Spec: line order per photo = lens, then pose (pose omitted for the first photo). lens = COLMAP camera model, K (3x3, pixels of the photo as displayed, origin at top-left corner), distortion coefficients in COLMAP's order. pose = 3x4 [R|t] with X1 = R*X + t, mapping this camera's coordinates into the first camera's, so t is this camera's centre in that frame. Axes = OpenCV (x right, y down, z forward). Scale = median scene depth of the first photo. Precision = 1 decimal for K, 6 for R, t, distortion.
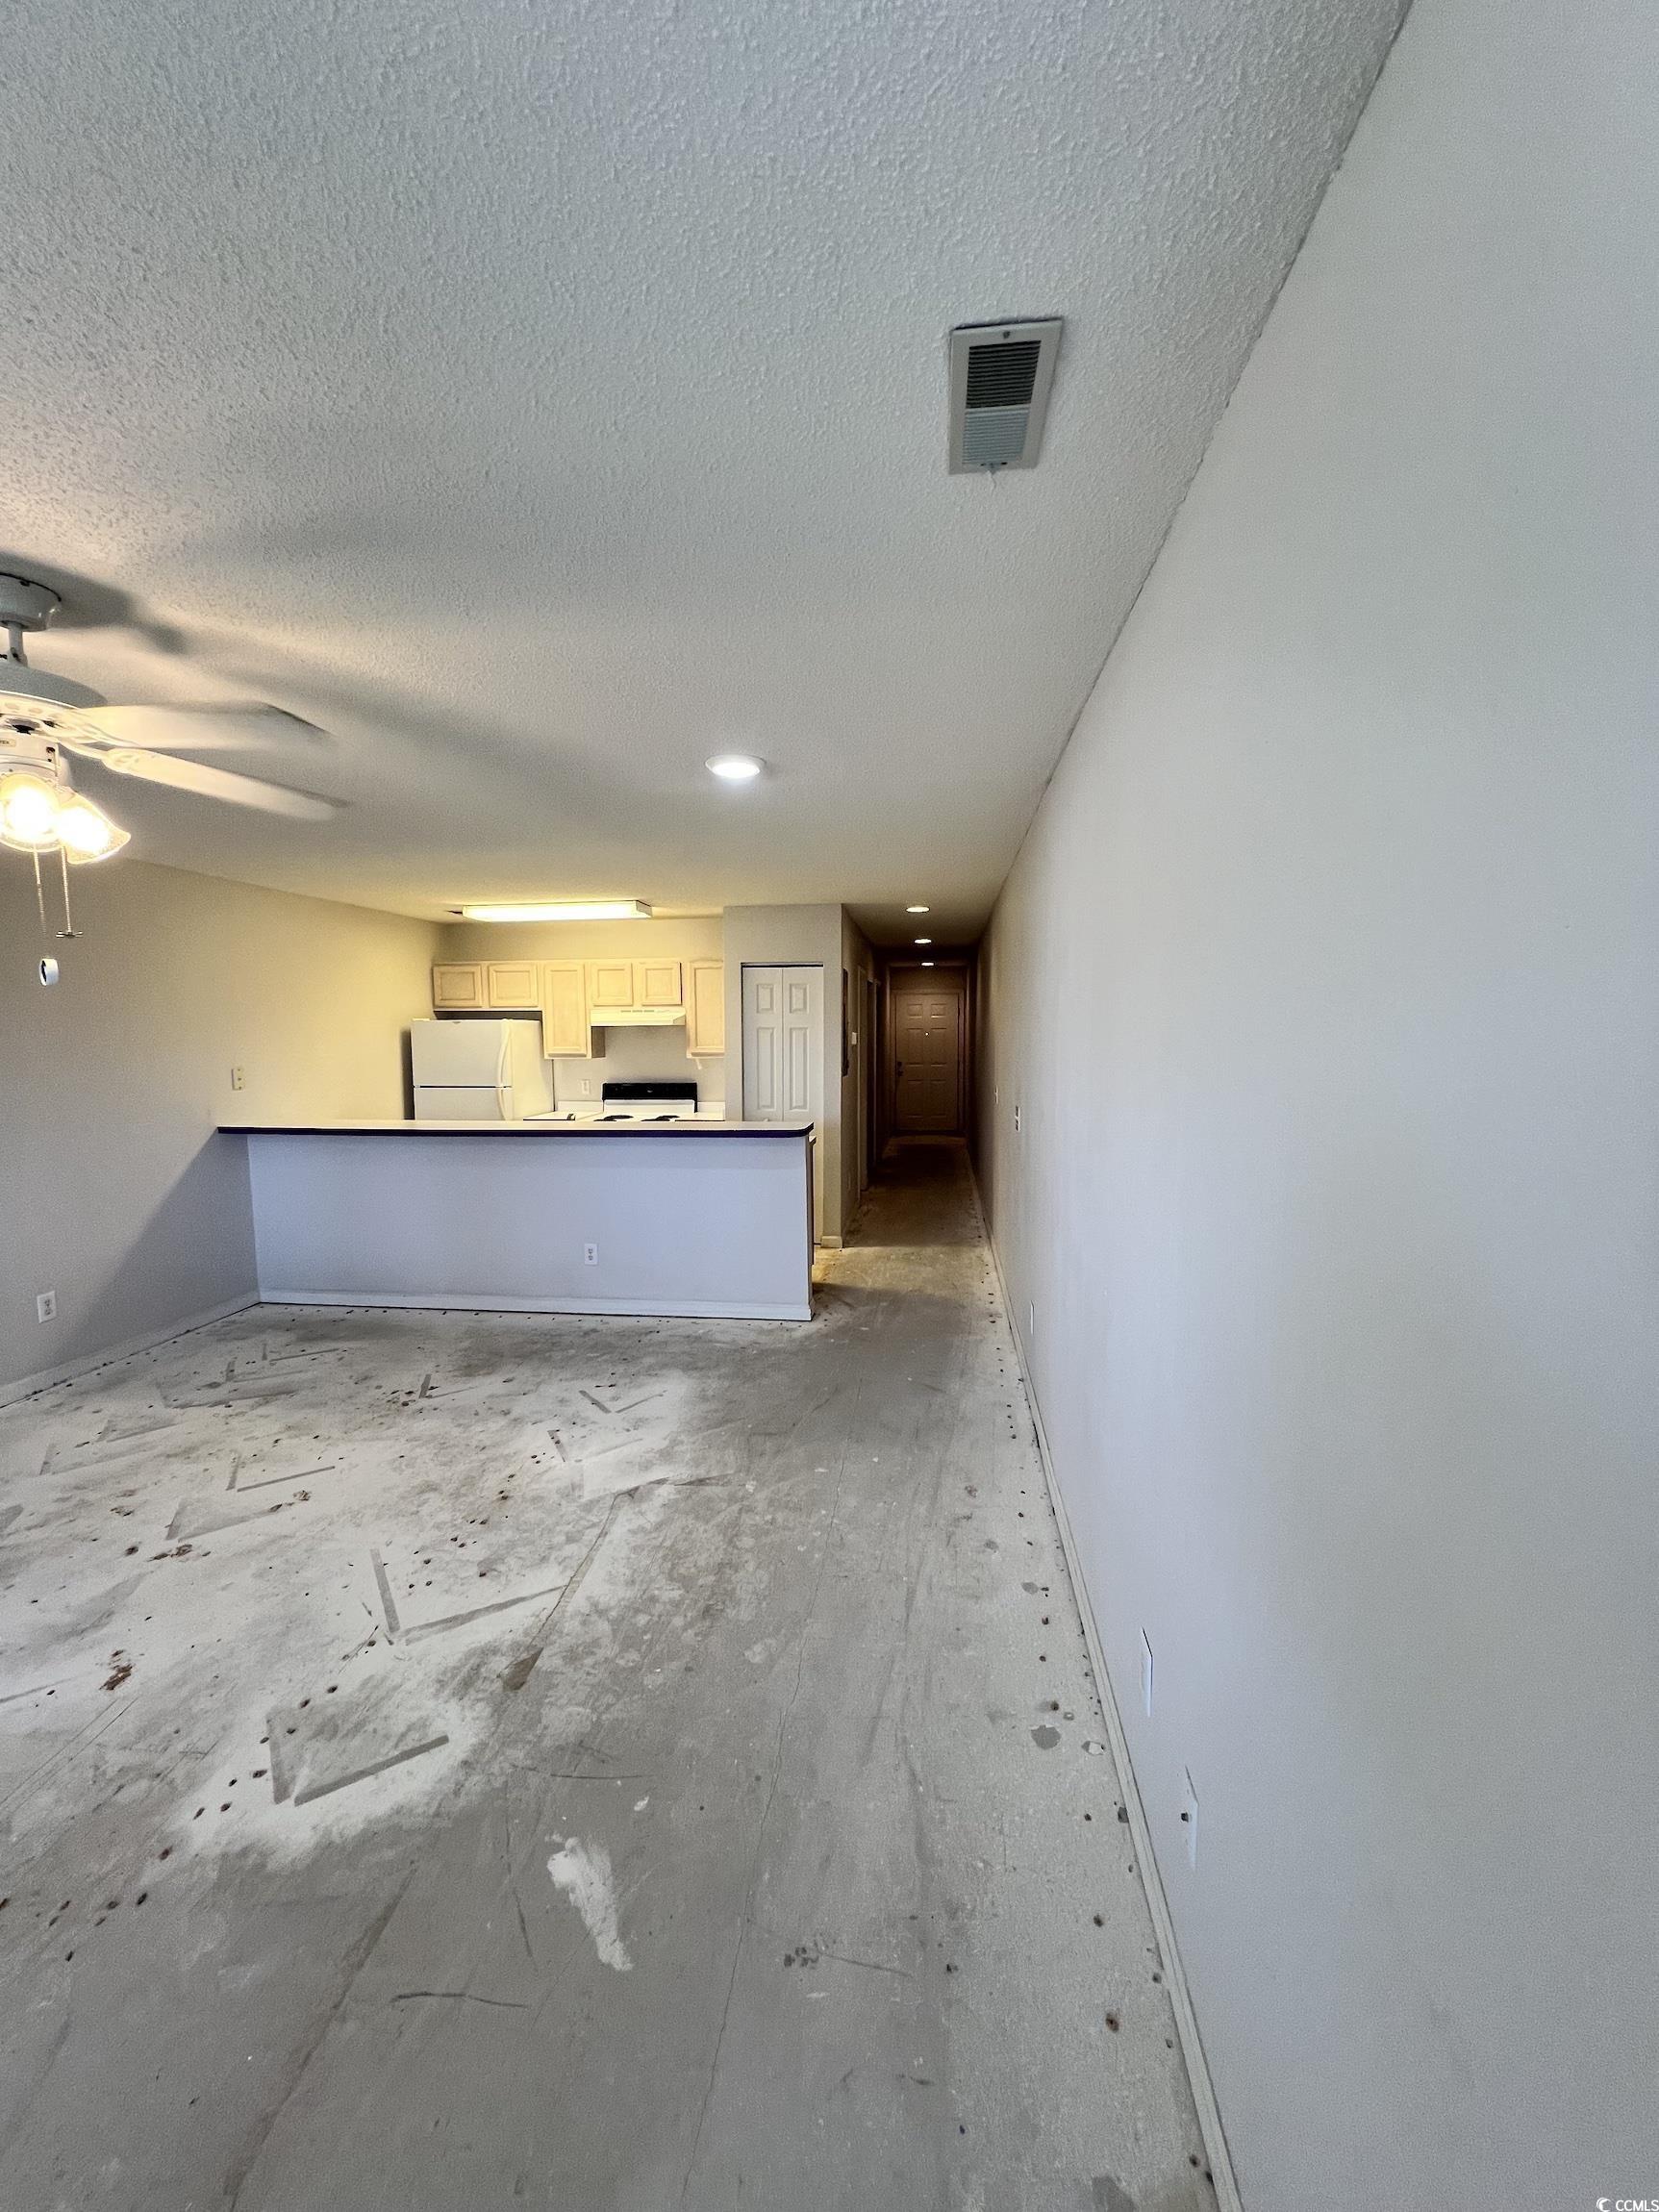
lens RADIAL K [[884.5, 0, 842.7], [0, 884.5, 1120.7], [0, 0, 1]] dist [0.003890, 0.000201]
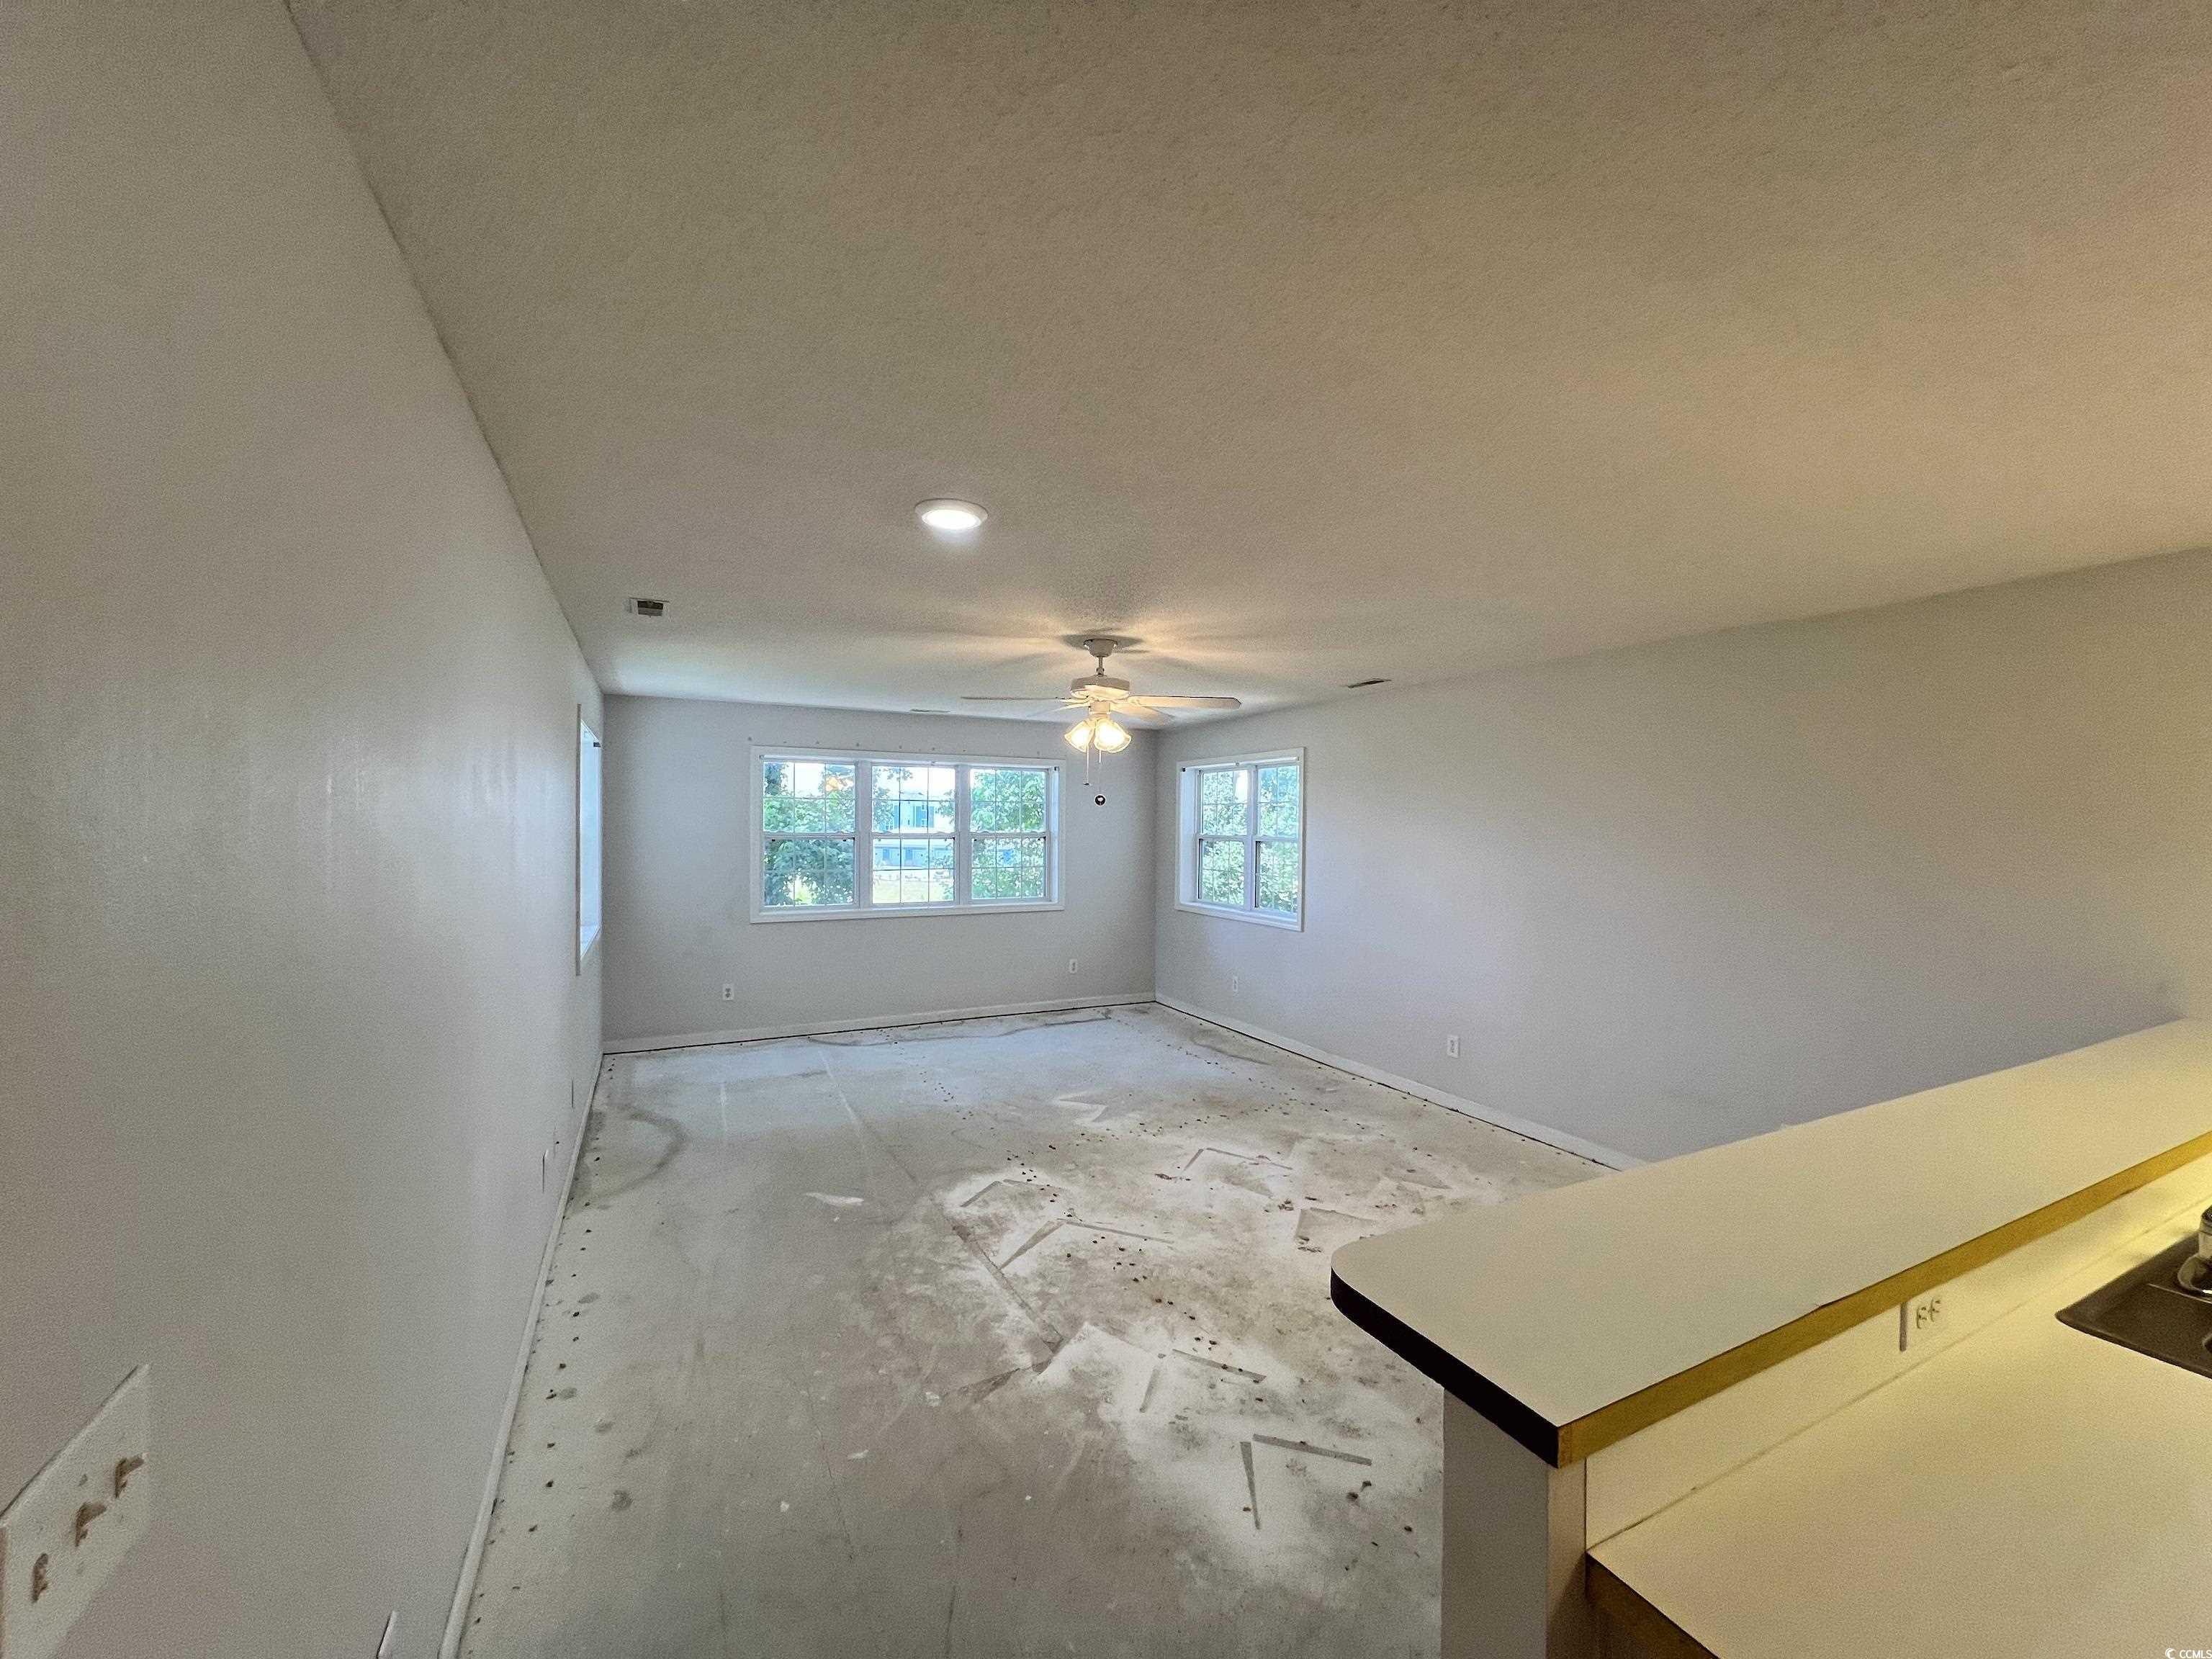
lens RADIAL K [[884.5, 0, 1105.2], [0, 884.5, 832.4], [0, 0, 1]] dist [0.003890, 0.000201]
pose [[-0.838072, 0.009002, -0.545485, 0.241695], [-0.058908, 0.992525, 0.106885, -0.232822], [0.542369, 0.121711, -0.831277, 2.050703]]
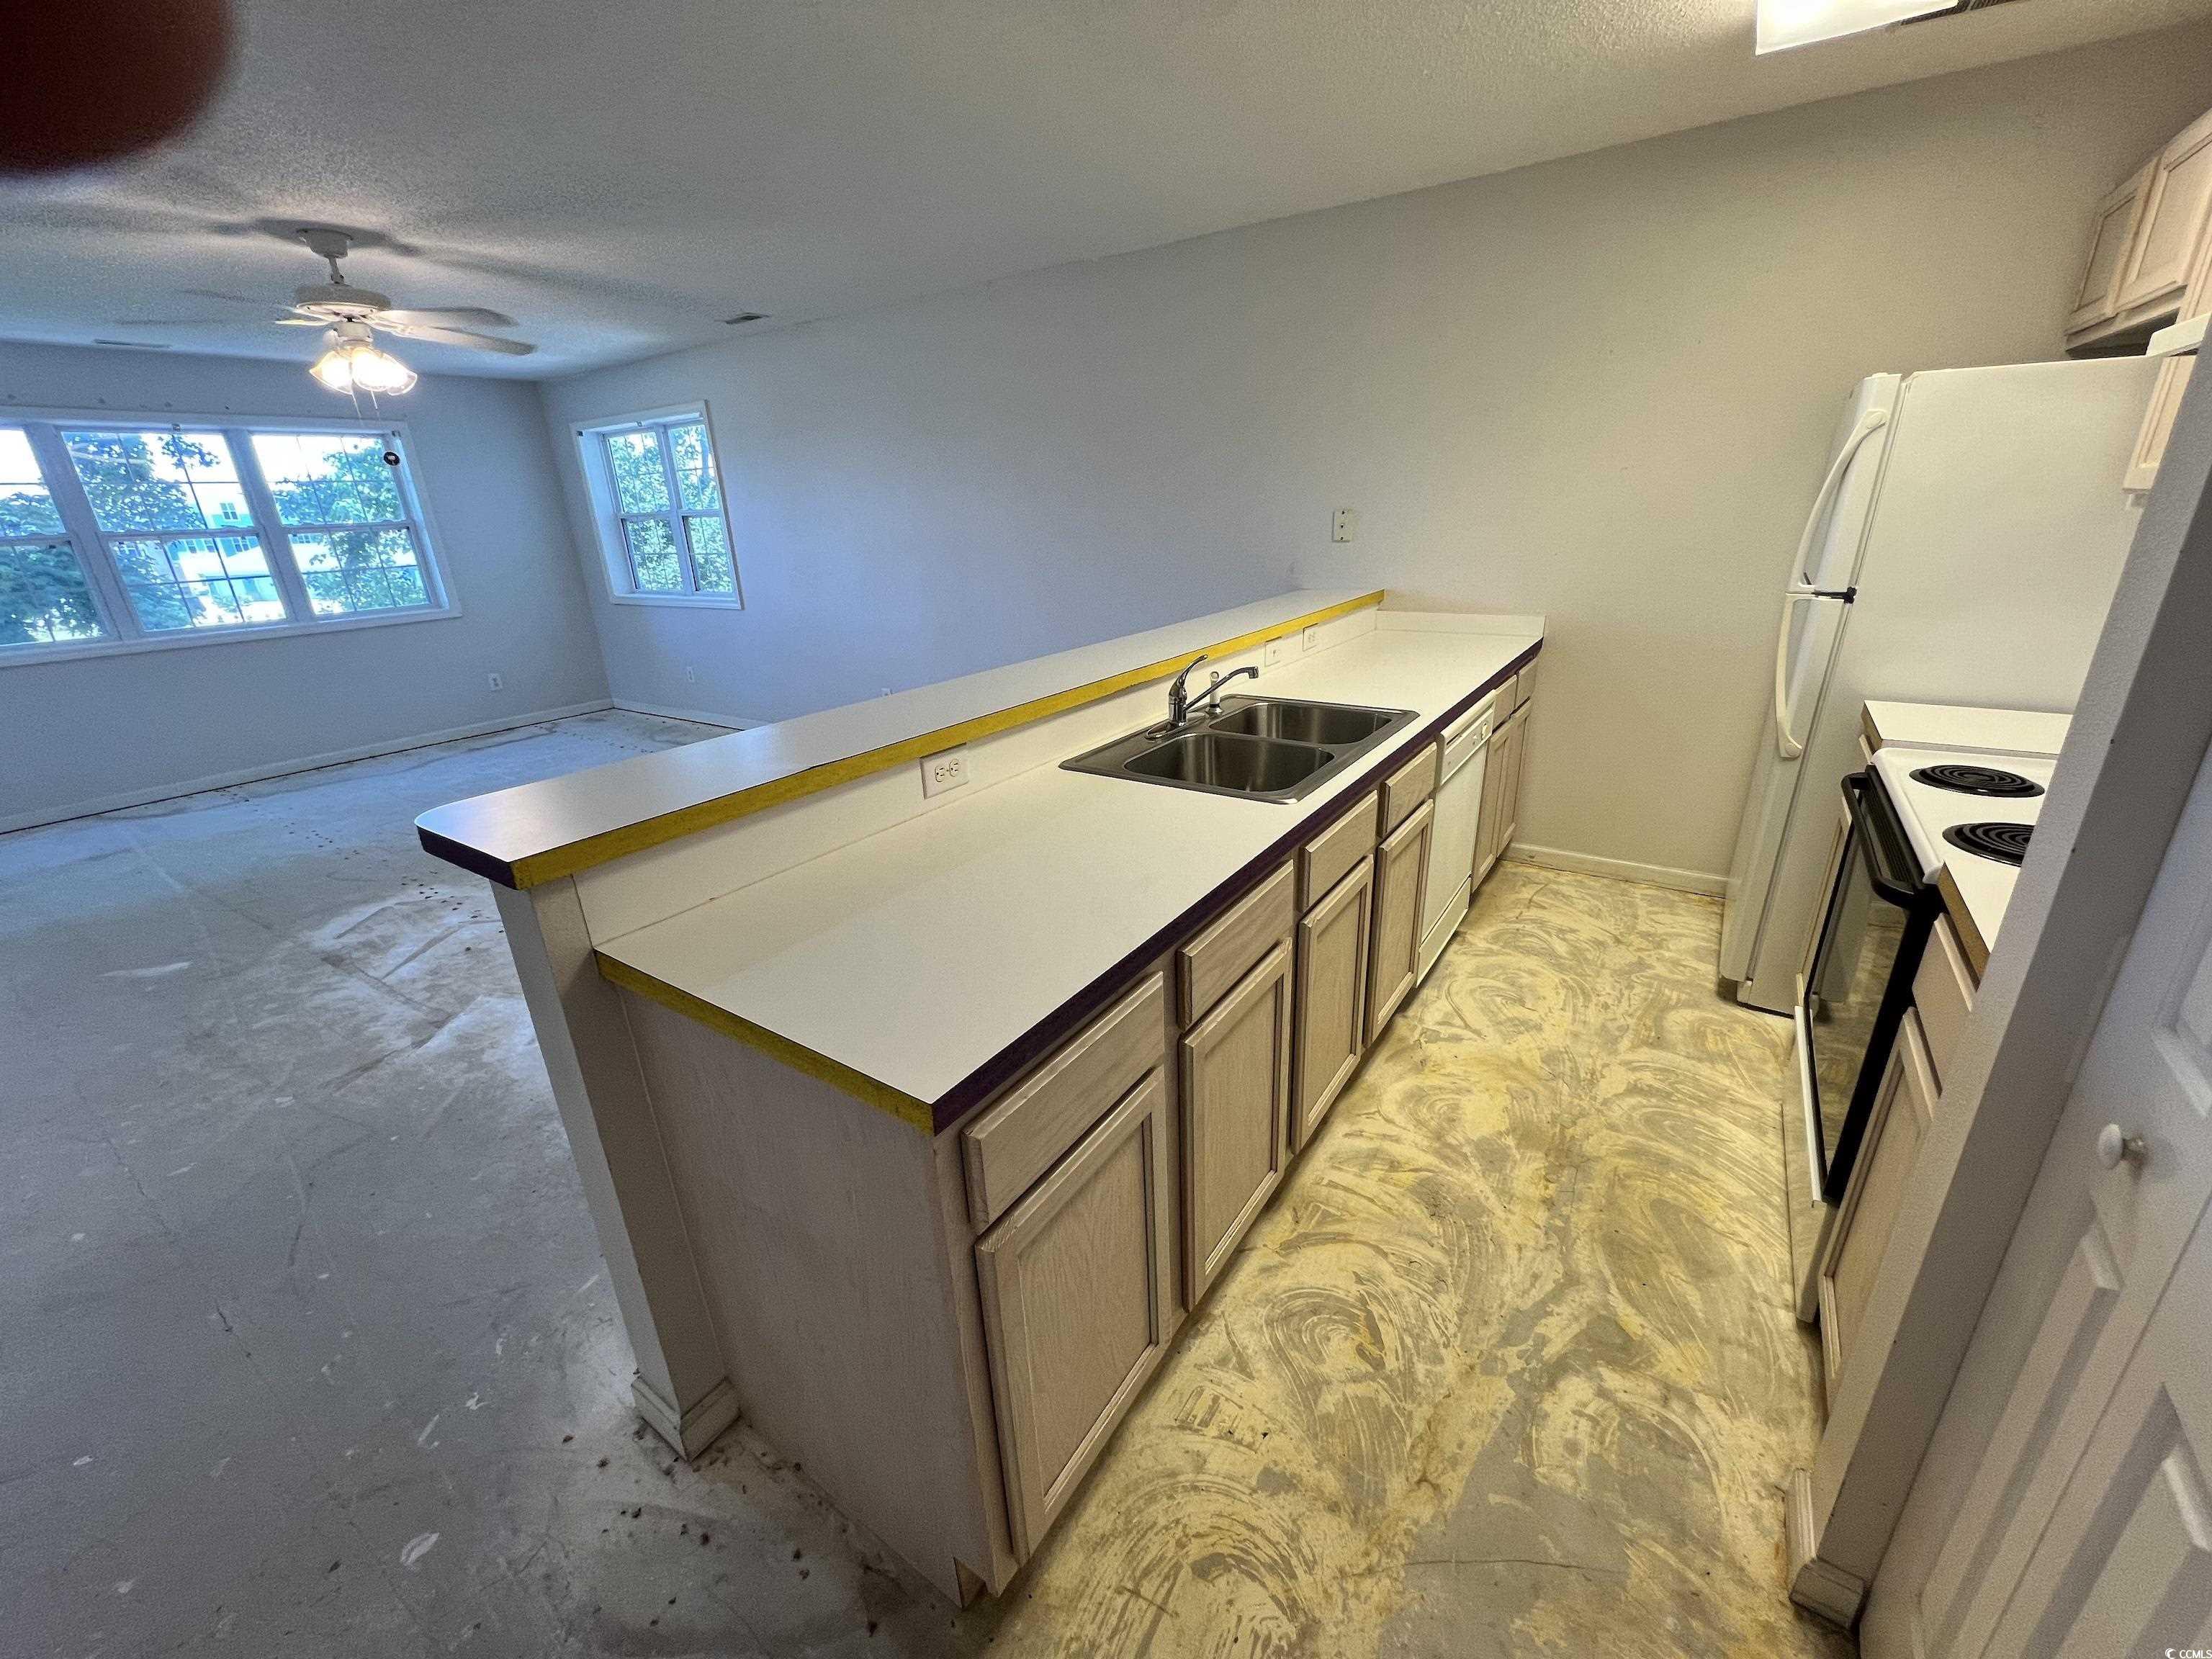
lens RADIAL K [[884.5, 0, 1099.4], [0, 884.5, 831.7], [0, 0, 1]] dist [0.003890, 0.000201]
pose [[-0.472545, 0.334747, -0.815258, 0.142703], [-0.049067, 0.913628, 0.403579, -0.195474], [0.879939, 0.230712, -0.415306, 2.318704]]
